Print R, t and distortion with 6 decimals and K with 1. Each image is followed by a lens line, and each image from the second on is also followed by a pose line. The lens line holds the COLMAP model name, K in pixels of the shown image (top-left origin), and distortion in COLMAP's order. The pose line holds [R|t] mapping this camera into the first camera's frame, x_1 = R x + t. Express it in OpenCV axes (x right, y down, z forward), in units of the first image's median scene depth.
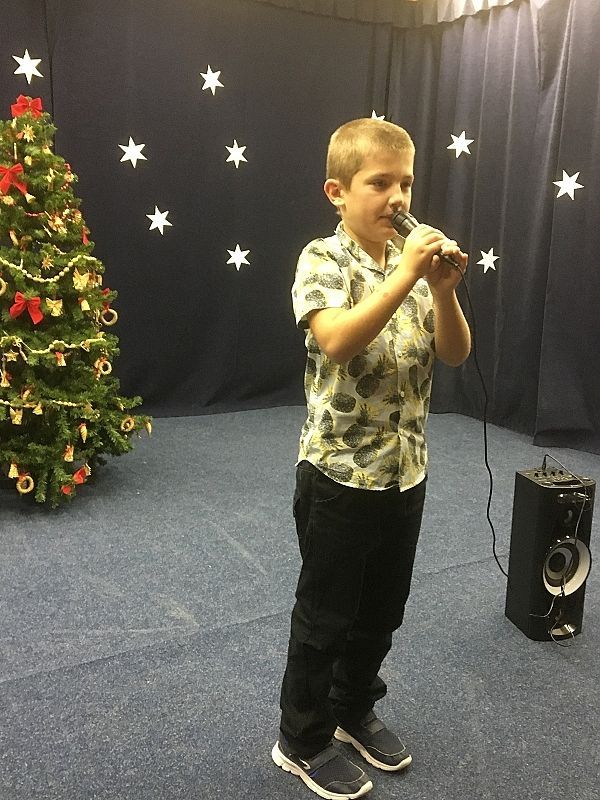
lens RADIAL K [[810.5, 0, 301.9], [0, 810.5, 400.6], [0, 0, 1]] dist [0.102537, -0.193271]
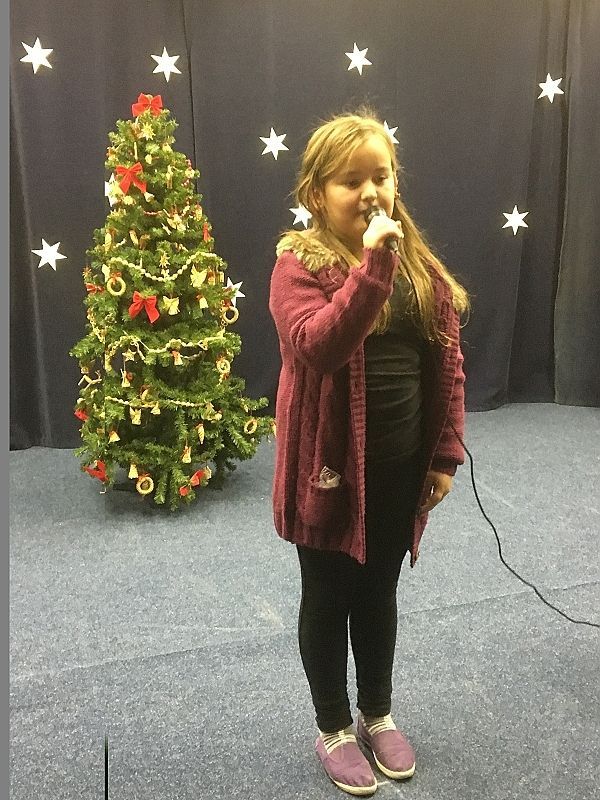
lens RADIAL K [[917.0, 0, 302.8], [0, 917.0, 399.6], [0, 0, 1]] dist [0.117647, -0.239023]
pose [[0.970241, -0.009645, -0.241950, 0.116414], [0.004640, 0.999763, -0.021247, 0.023043], [0.242098, 0.019492, 0.970056, -0.035814]]
